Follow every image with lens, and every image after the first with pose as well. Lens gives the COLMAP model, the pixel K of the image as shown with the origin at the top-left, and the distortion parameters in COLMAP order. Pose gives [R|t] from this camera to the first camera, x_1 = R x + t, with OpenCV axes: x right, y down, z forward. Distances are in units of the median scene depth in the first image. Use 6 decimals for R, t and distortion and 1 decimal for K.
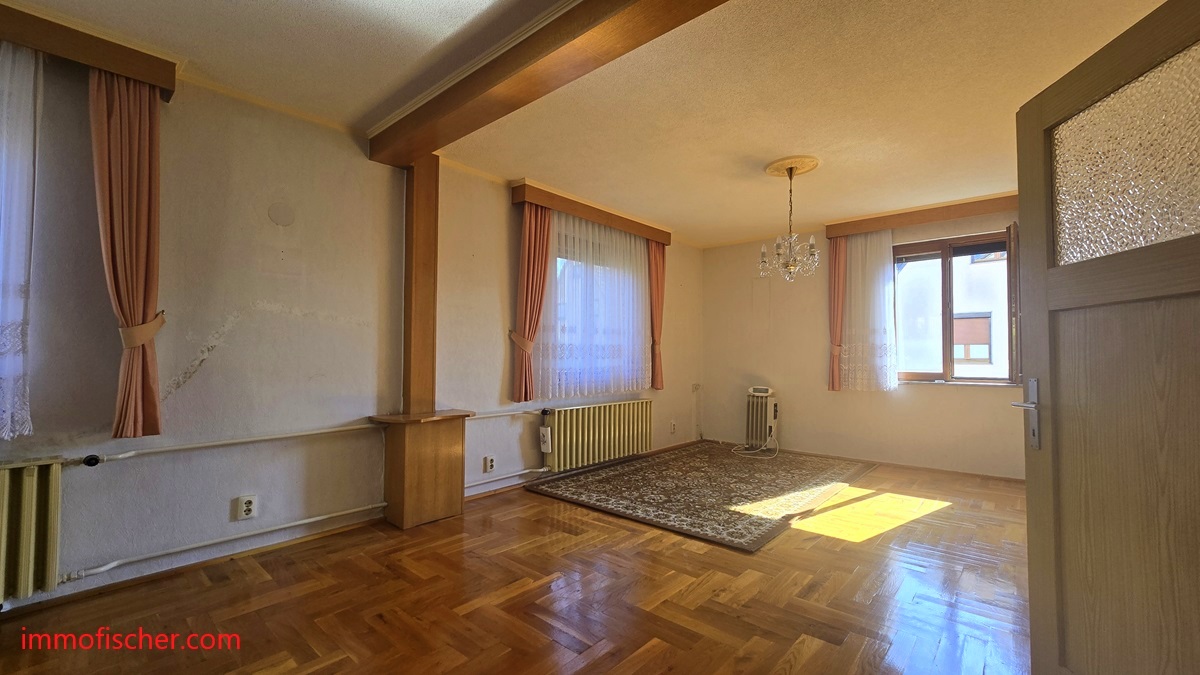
lens RADIAL K [[489.2, 0, 603.6], [0, 489.2, 344.8], [0, 0, 1]] dist [-0.006105, 0.003269]
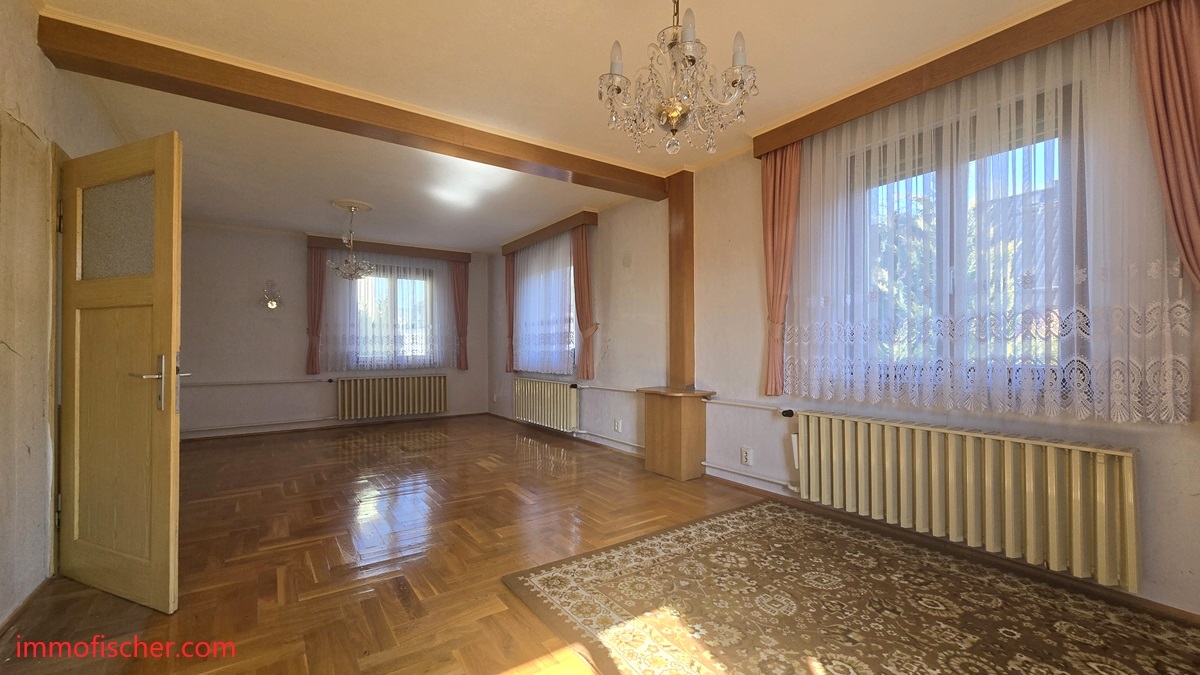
lens RADIAL K [[489.2, 0, 600.6], [0, 489.2, 338.8], [0, 0, 1]] dist [-0.006105, 0.003269]
pose [[-0.247159, -0.015280, -0.968855, 0.818873], [0.028137, 0.999341, -0.022939, 0.035107], [0.968566, -0.032930, -0.246566, 1.059994]]
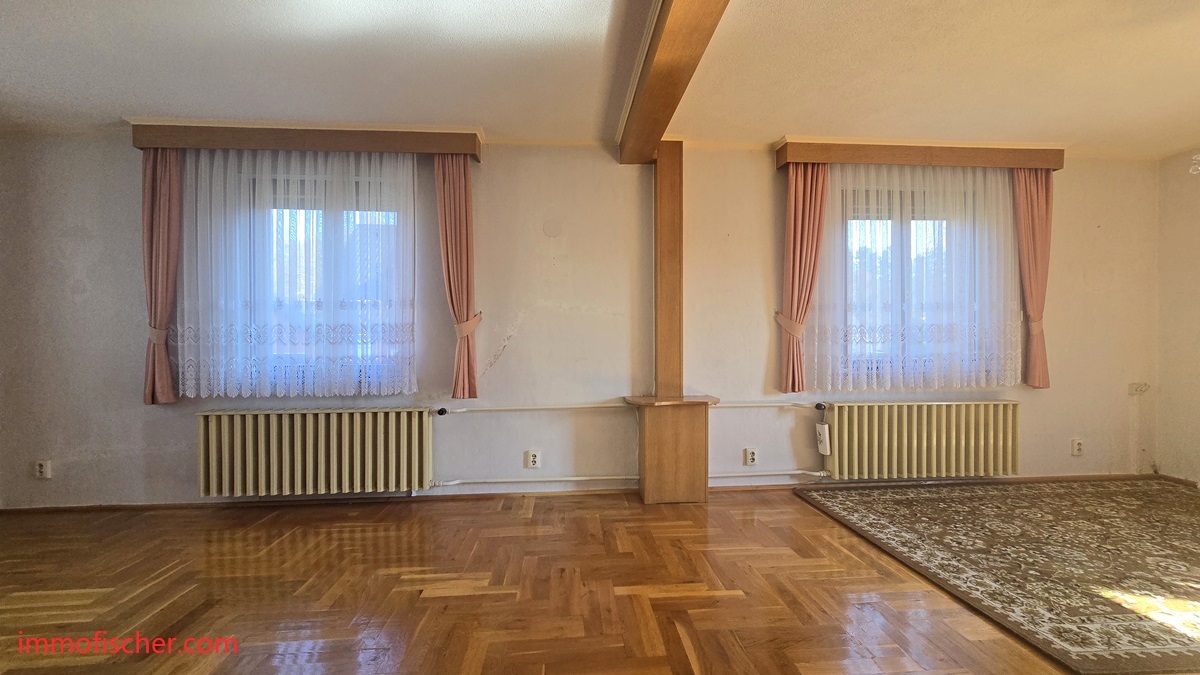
lens RADIAL K [[489.2, 0, 600.1], [0, 489.2, 346.4], [0, 0, 1]] dist [-0.006105, 0.003269]
pose [[0.715578, -0.001190, -0.698532, 0.232953], [0.024692, 0.999417, 0.023593, 0.004469], [0.698096, -0.034131, 0.715190, 0.152876]]
